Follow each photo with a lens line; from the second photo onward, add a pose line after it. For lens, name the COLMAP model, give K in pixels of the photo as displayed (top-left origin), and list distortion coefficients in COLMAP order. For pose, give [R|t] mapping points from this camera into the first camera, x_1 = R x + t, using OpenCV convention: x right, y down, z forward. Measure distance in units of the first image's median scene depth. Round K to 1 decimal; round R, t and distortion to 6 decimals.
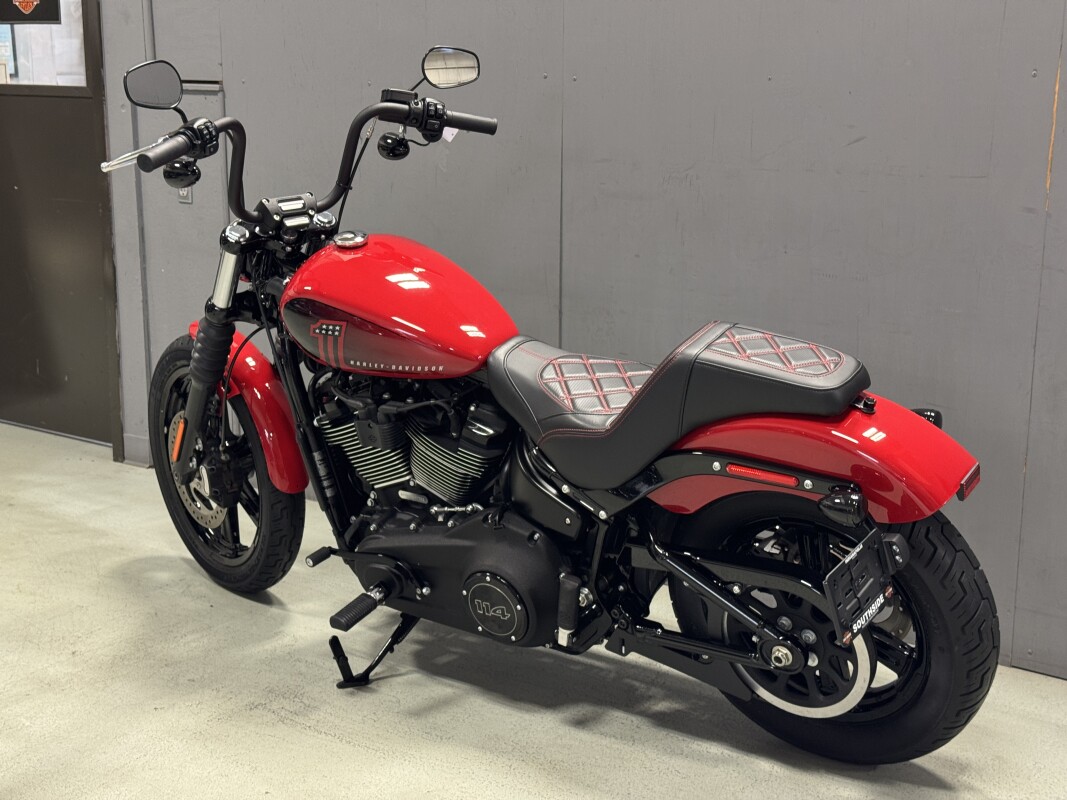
lens RADIAL K [[1498.8, 0, 533.5], [0, 1498.8, 400.0], [0, 0, 1]] dist [0.189462, -0.386335]
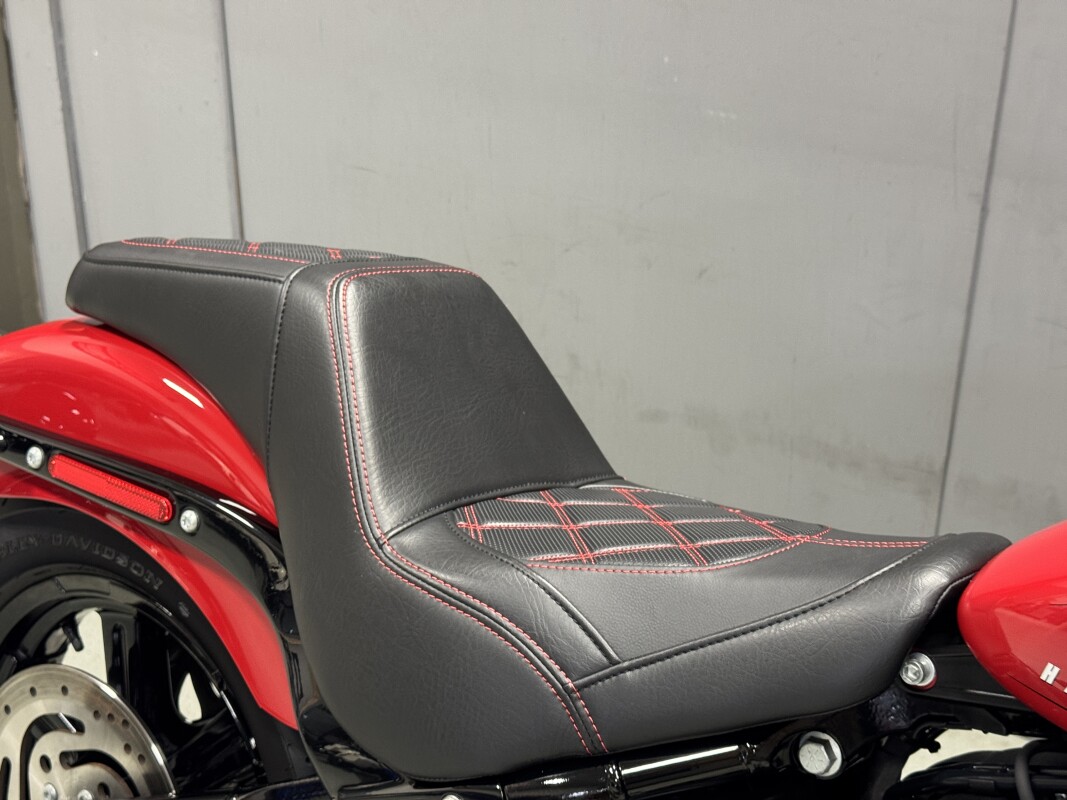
lens RADIAL K [[1498.8, 0, 533.5], [0, 1498.8, 400.0], [0, 0, 1]] dist [0.189462, -0.386335]
pose [[0.999907, 0.006292, 0.012087, -0.115437], [-0.008635, 0.978768, 0.204789, -0.092827], [-0.010542, -0.204875, 0.978731, 0.535978]]
